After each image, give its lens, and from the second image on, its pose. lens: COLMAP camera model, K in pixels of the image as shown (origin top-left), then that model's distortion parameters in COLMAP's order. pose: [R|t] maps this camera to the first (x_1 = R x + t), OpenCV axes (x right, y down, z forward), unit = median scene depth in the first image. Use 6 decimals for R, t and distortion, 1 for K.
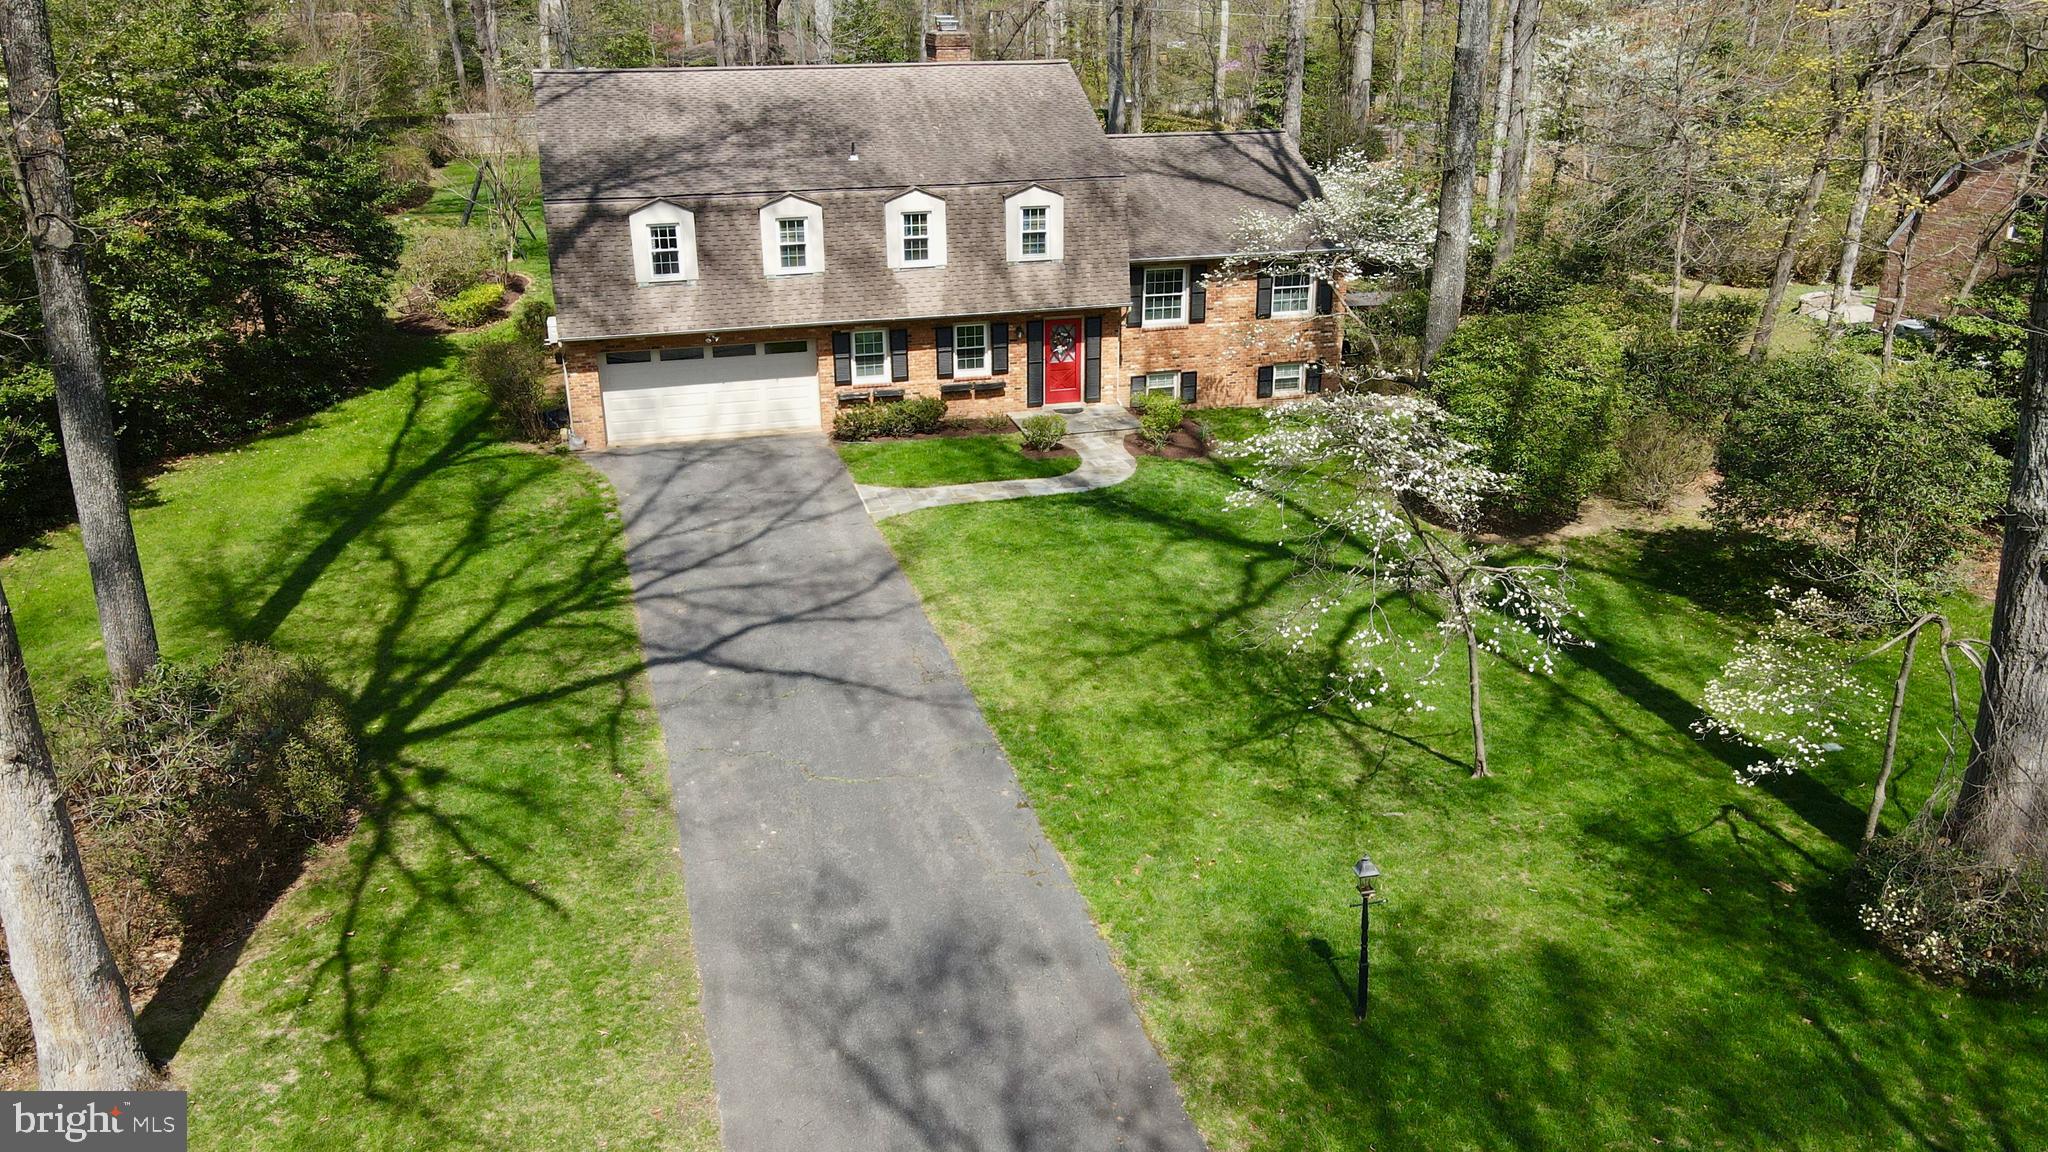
lens RADIAL K [[1525.4, 0, 1020.6], [0, 1525.4, 596.2], [0, 0, 1]] dist [-0.003506, 0.020120]
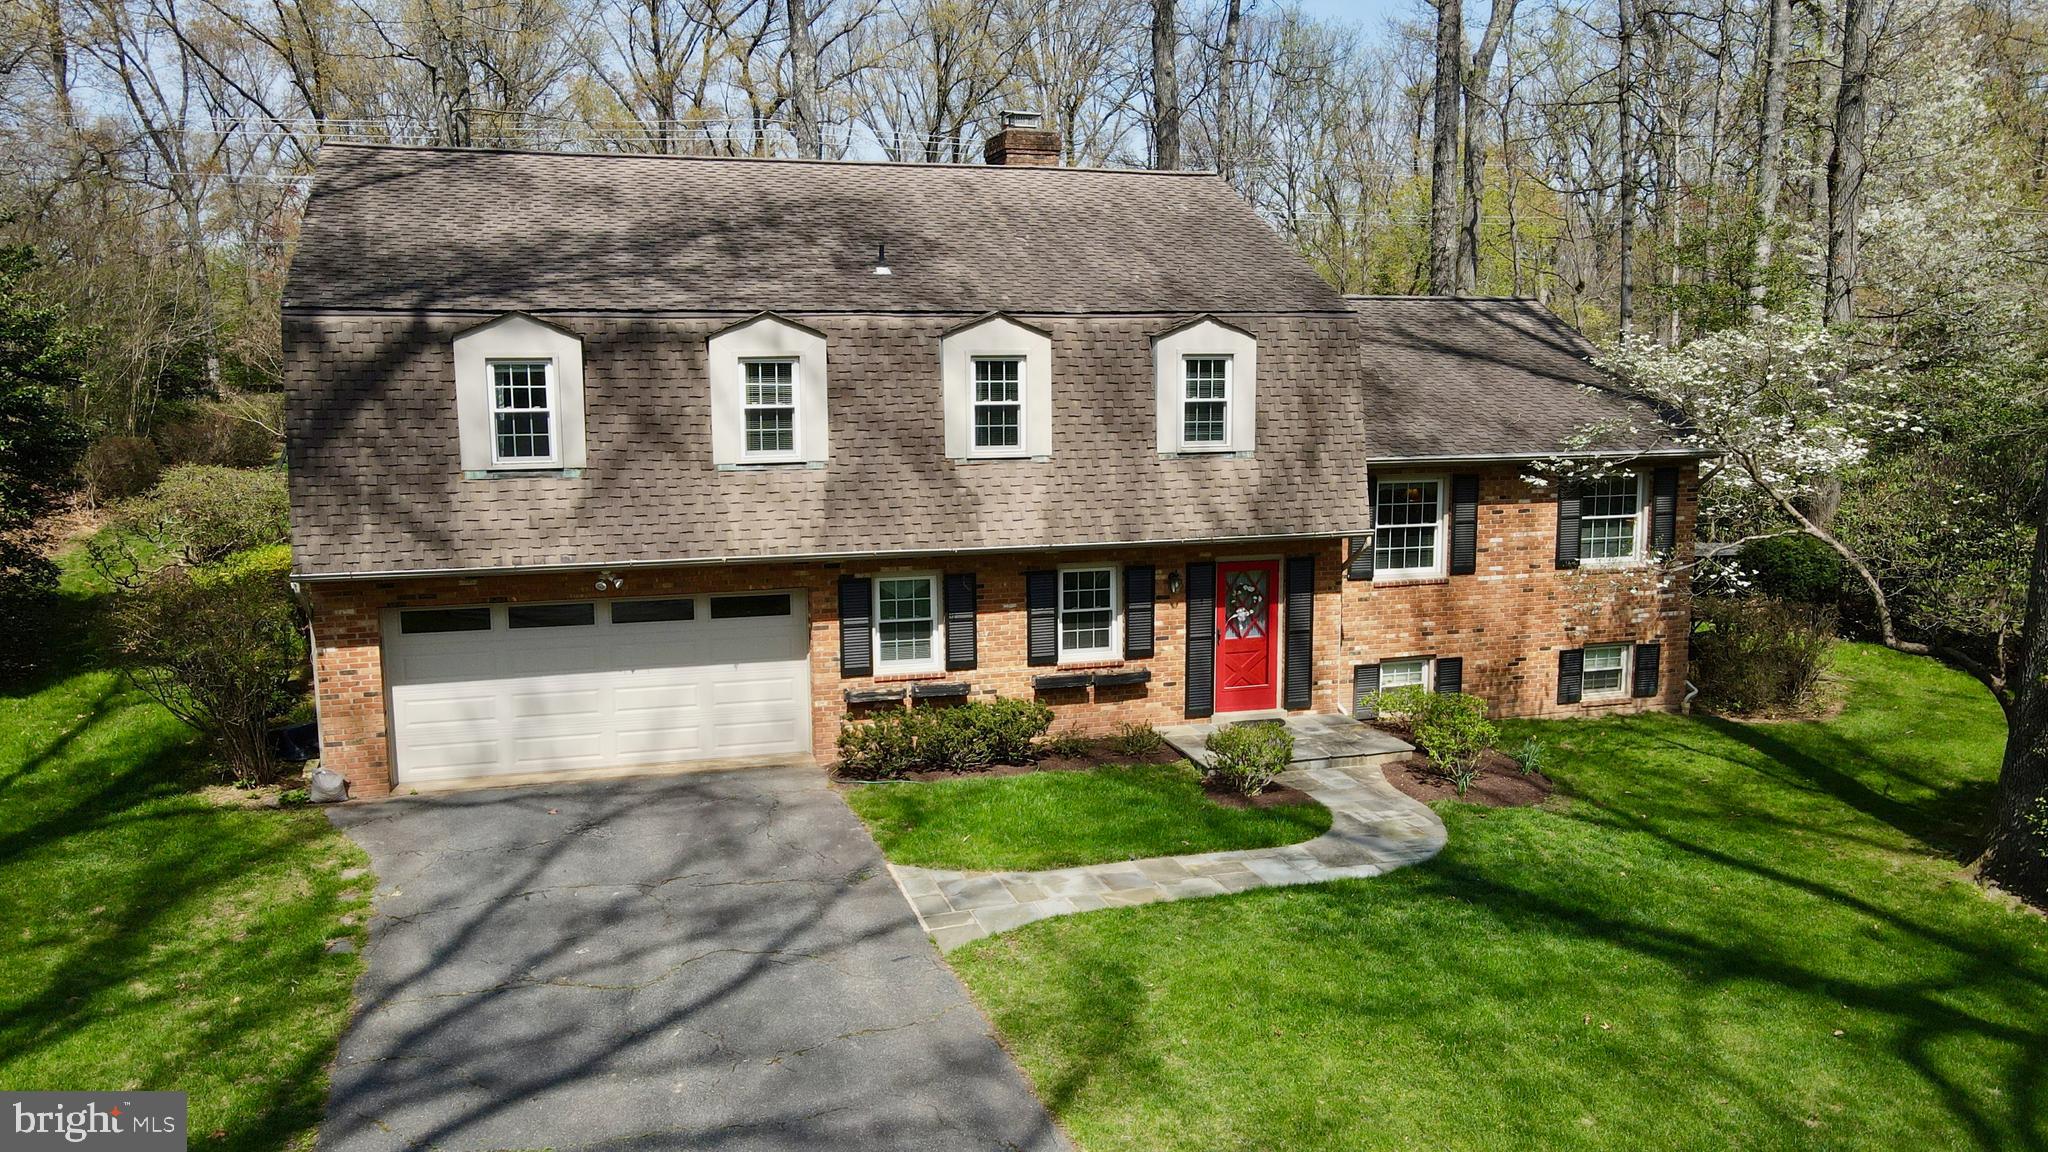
lens RADIAL K [[1525.4, 0, 1034.6], [0, 1525.4, 618.3], [0, 0, 1]] dist [-0.003506, 0.020120]
pose [[0.999303, -0.008066, 0.036456, -0.073401], [0.016229, 0.973169, -0.229517, -0.034134], [-0.033626, 0.229948, 0.972622, 0.473195]]
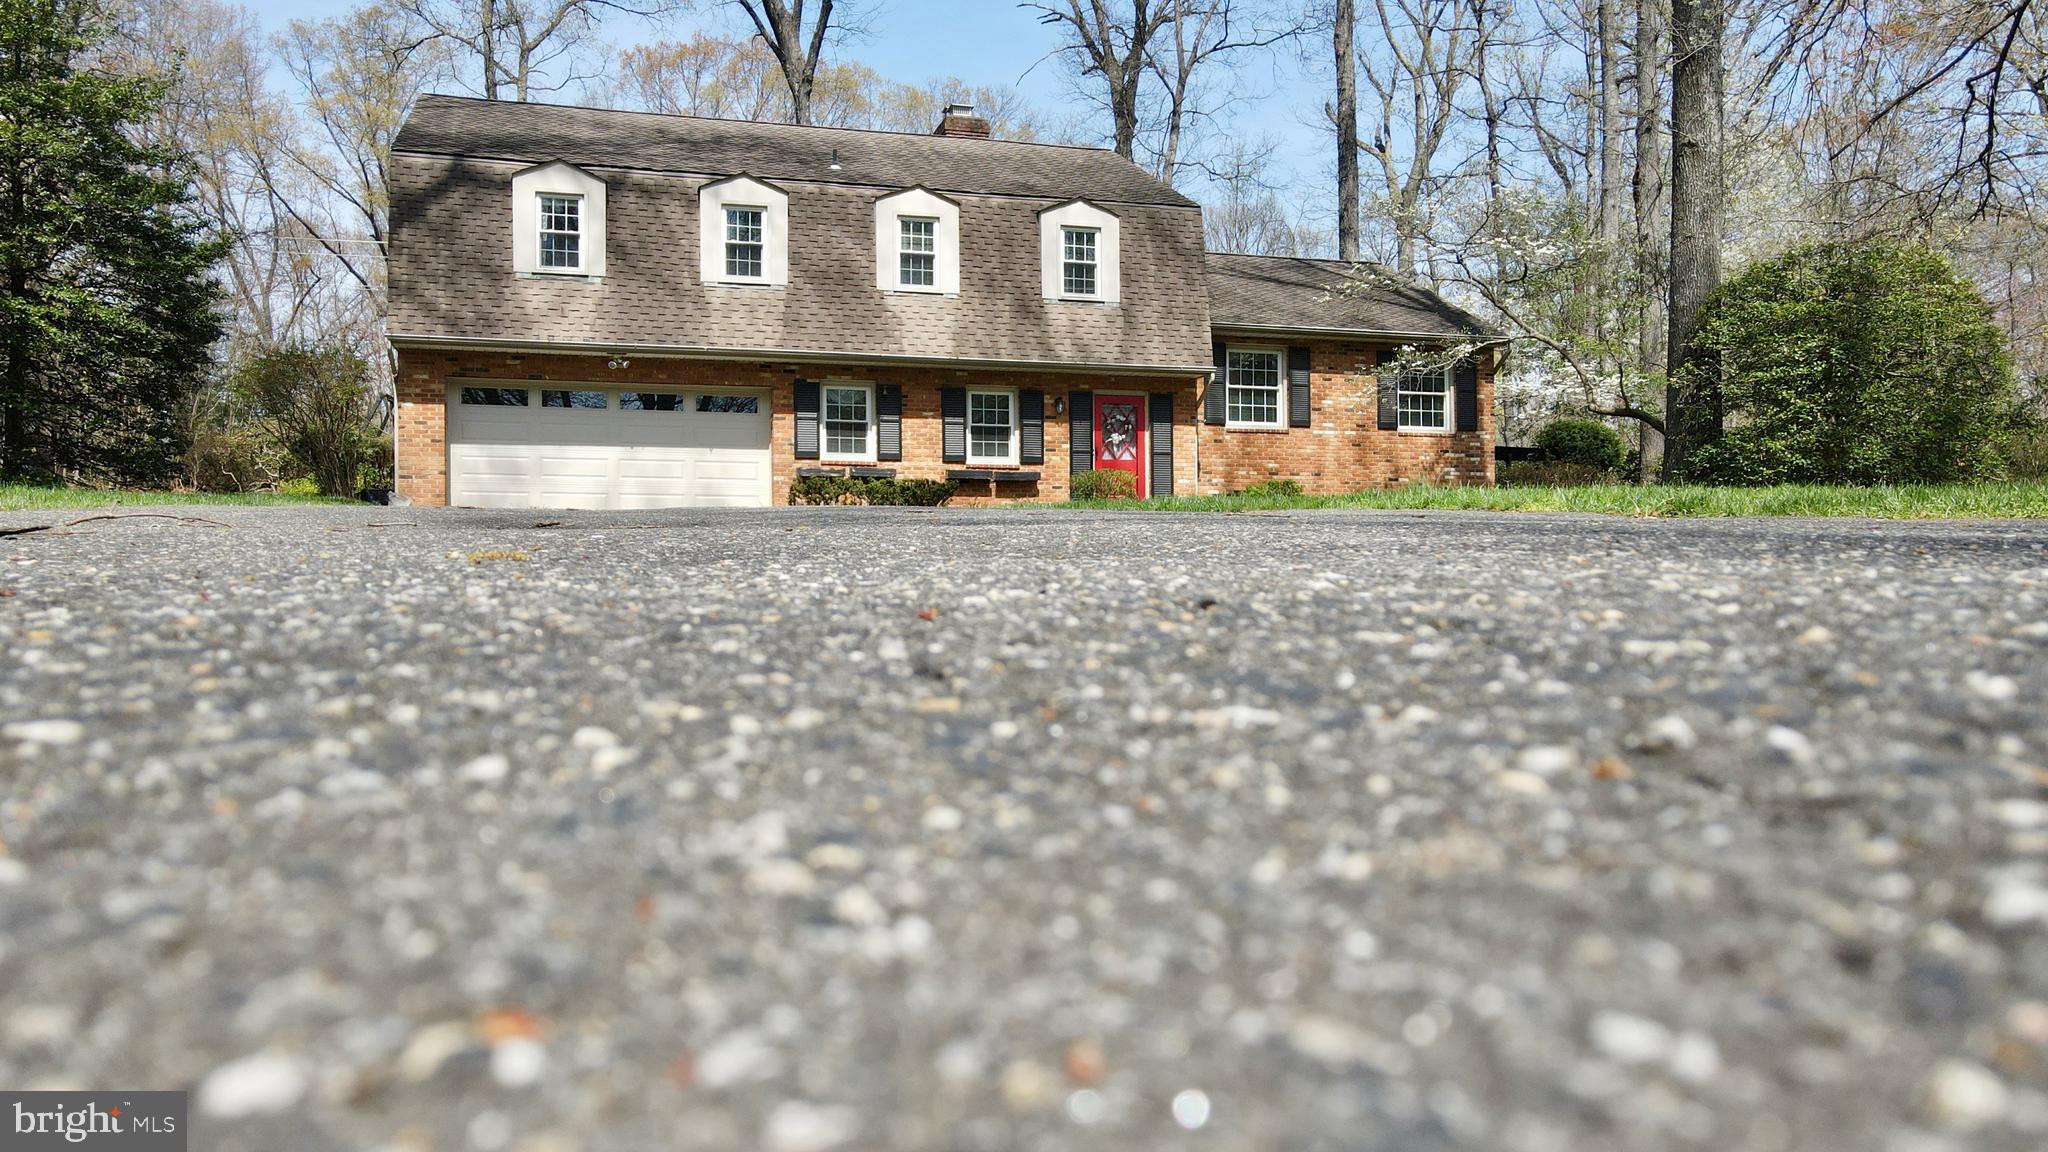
lens RADIAL K [[1525.4, 0, 1025.4], [0, 1525.4, 615.8], [0, 0, 1]] dist [-0.003506, 0.020120]
pose [[0.999878, -0.001977, 0.015522, -0.028346], [0.007683, 0.926224, -0.376896, 0.189097], [-0.013631, 0.376969, 0.926126, 0.386552]]
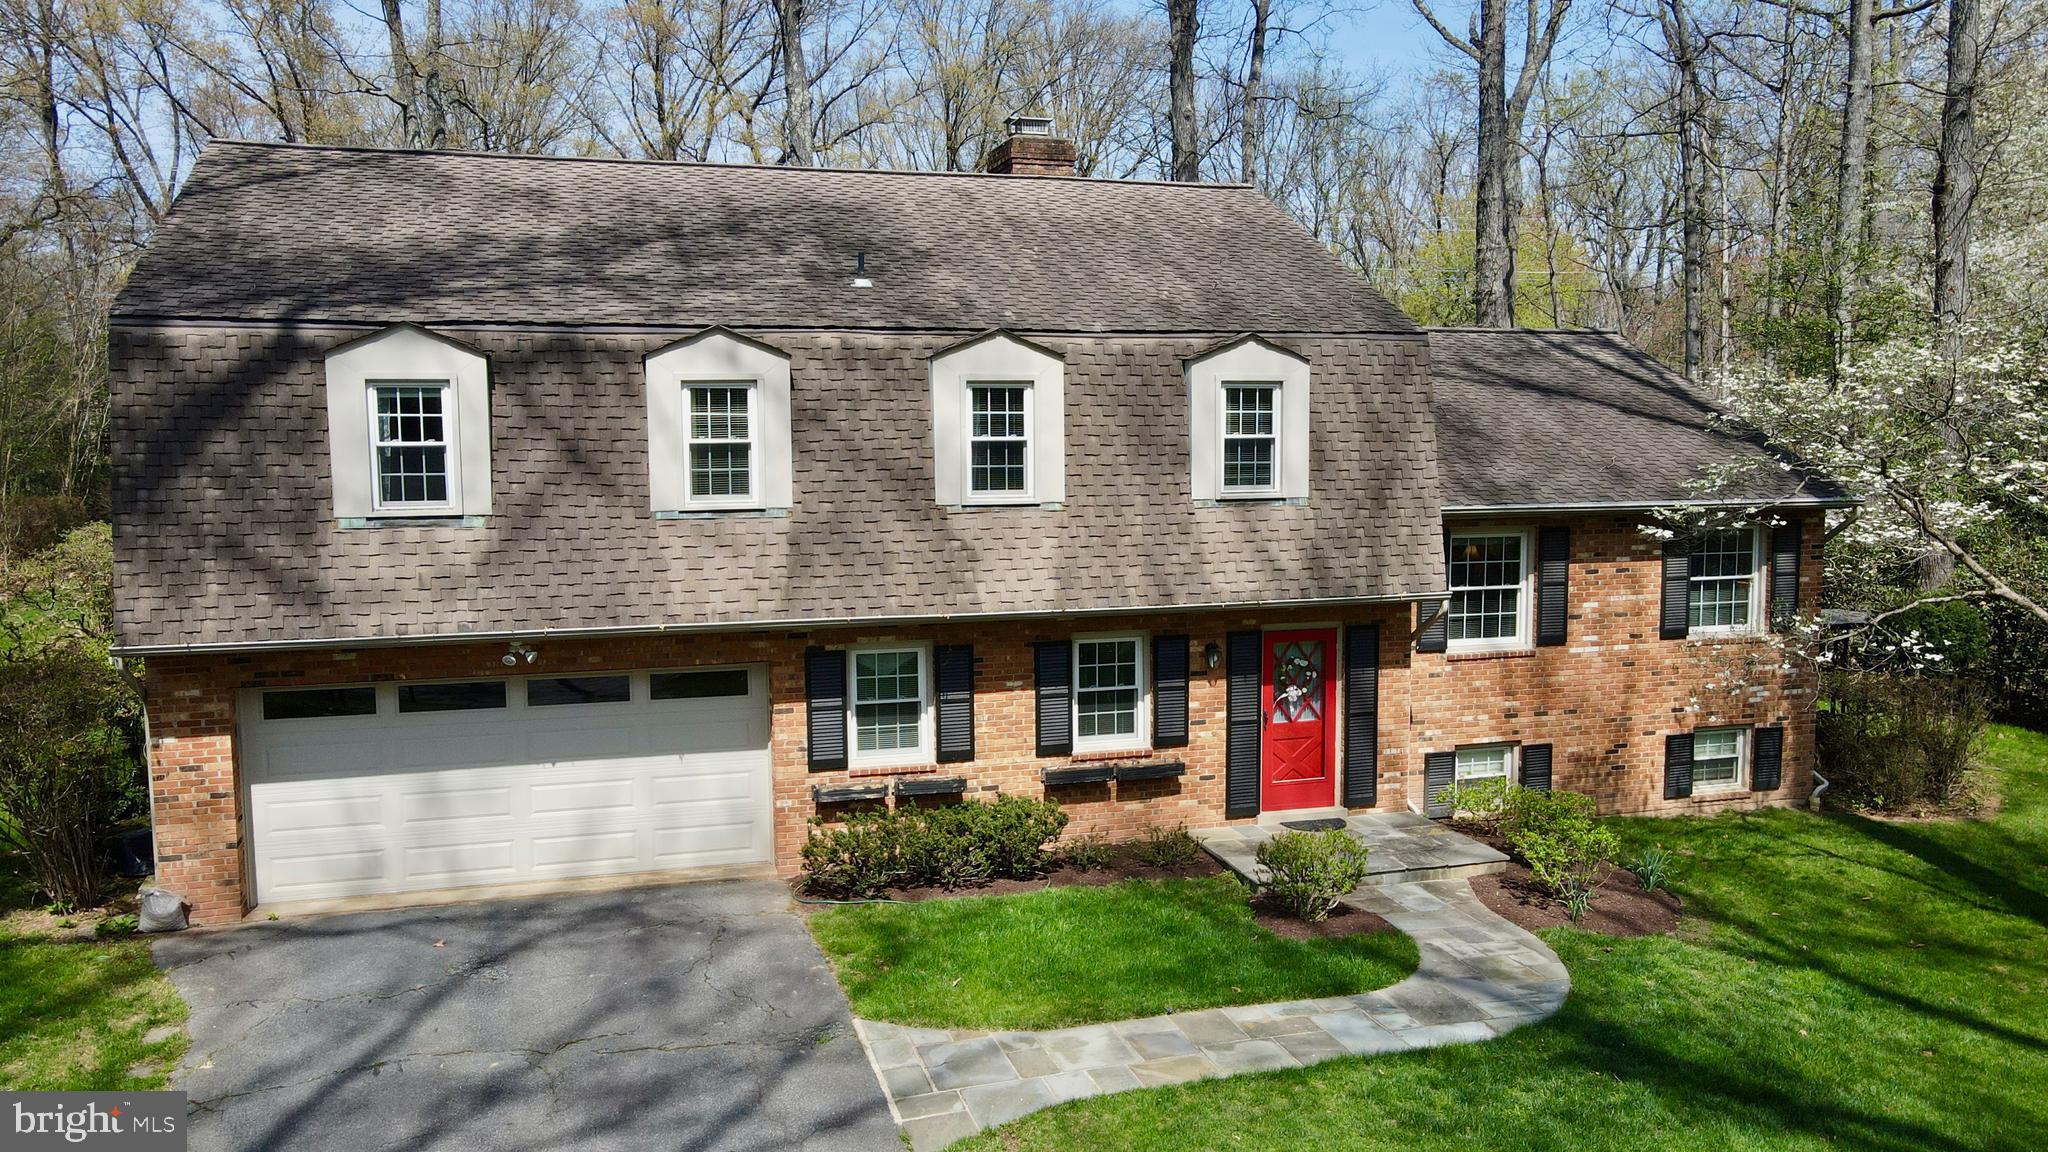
lens RADIAL K [[1525.4, 0, 1034.4], [0, 1525.4, 614.4], [0, 0, 1]] dist [-0.003506, 0.020120]
pose [[0.999575, -0.006952, 0.028325, -0.069033], [0.014524, 0.960839, -0.276725, -0.058943], [-0.025292, 0.277019, 0.960532, 0.565100]]
